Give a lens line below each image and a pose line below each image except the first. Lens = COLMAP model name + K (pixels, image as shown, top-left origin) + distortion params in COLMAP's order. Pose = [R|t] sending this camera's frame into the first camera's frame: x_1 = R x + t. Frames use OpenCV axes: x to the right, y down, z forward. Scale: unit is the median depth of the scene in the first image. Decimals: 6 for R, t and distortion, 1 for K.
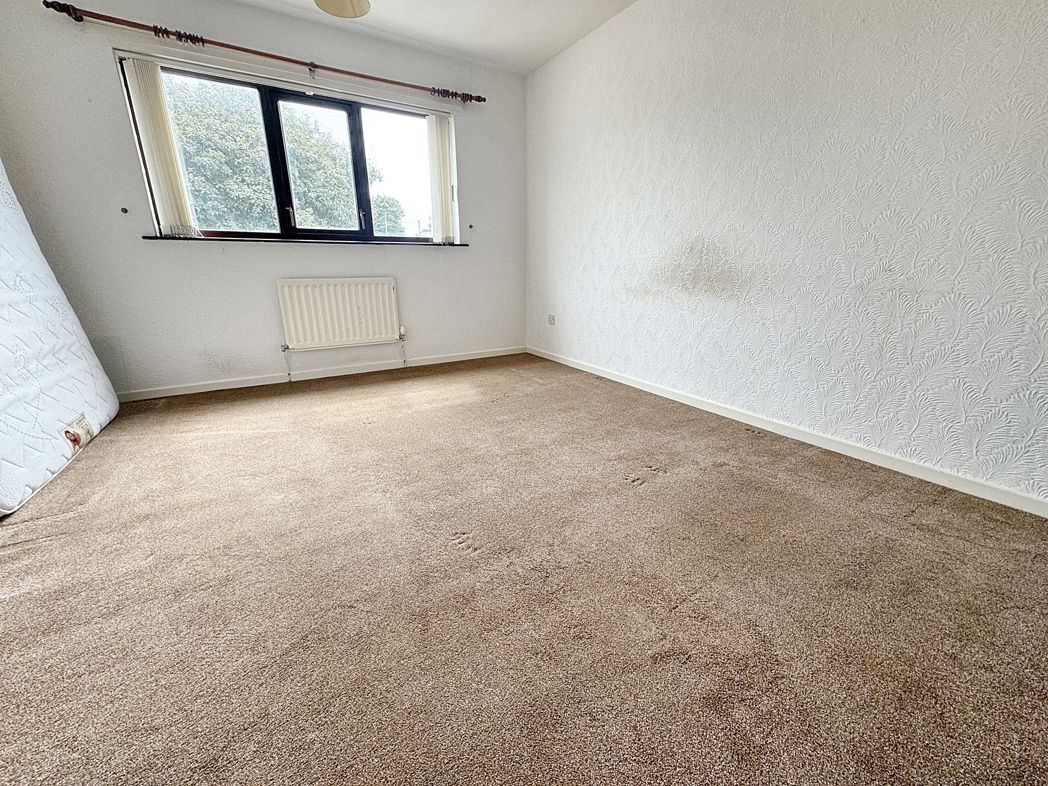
lens RADIAL K [[424.3, 0, 521.6], [0, 424.3, 394.1], [0, 0, 1]] dist [-0.001281, -0.000106]
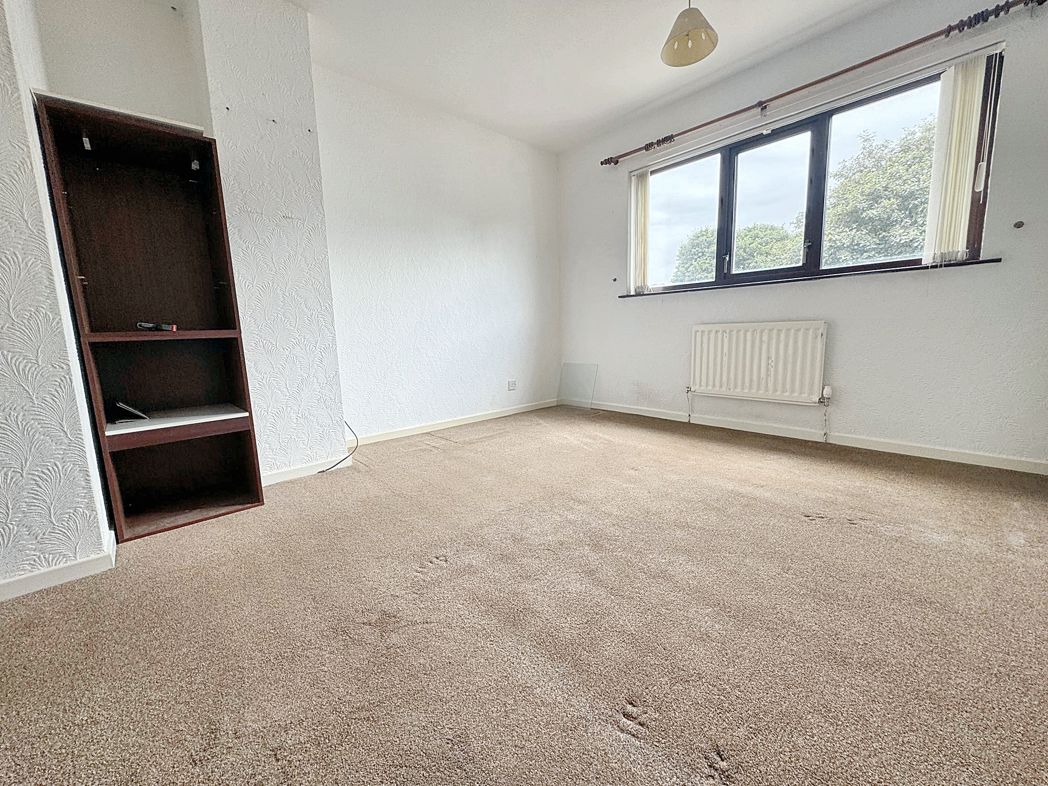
lens RADIAL K [[424.3, 0, 525.7], [0, 424.3, 391.8], [0, 0, 1]] dist [-0.001281, -0.000106]
pose [[0.168784, 0.134544, -0.976427, 0.376623], [-0.258311, 0.962053, 0.087911, -0.089251], [0.951203, 0.237384, 0.197134, 0.404827]]
